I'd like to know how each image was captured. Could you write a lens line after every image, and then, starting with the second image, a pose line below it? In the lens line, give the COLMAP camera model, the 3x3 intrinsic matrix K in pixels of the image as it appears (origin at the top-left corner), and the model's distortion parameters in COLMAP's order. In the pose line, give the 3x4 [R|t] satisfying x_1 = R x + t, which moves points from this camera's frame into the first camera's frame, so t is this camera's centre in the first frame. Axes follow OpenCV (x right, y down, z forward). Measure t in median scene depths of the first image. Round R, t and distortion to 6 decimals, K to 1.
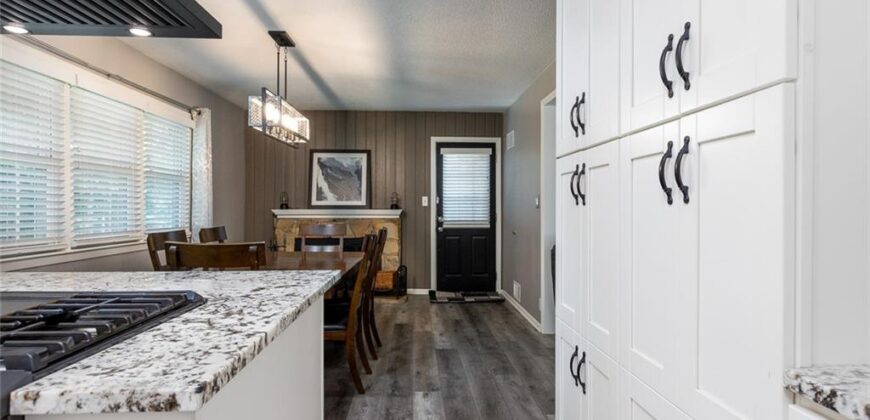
lens RADIAL K [[491.4, 0, 435.0], [0, 491.4, 210.0], [0, 0, 1]] dist [-0.002531, -0.000807]
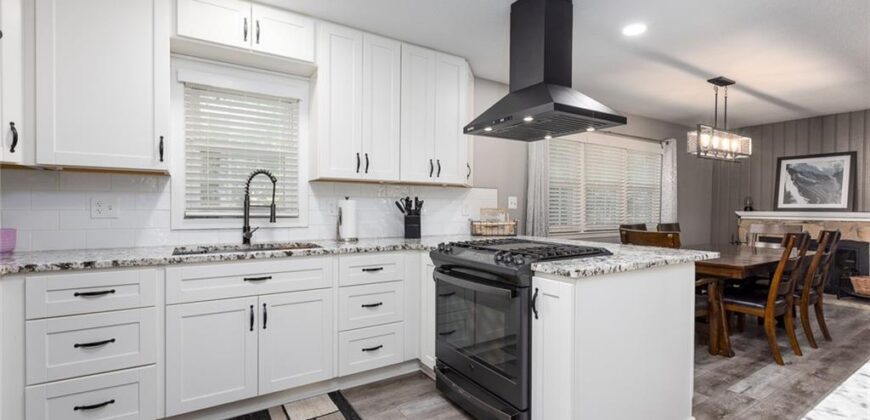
lens RADIAL K [[385.6, 0, 439.0], [0, 385.6, 211.9], [0, 0, 1]] dist [0.002947, 0.000032]
pose [[0.496426, 0.011078, -0.868009, 0.128990], [-0.008858, 0.999931, 0.007695, -0.000445], [0.868034, 0.003869, 0.496490, -0.100726]]
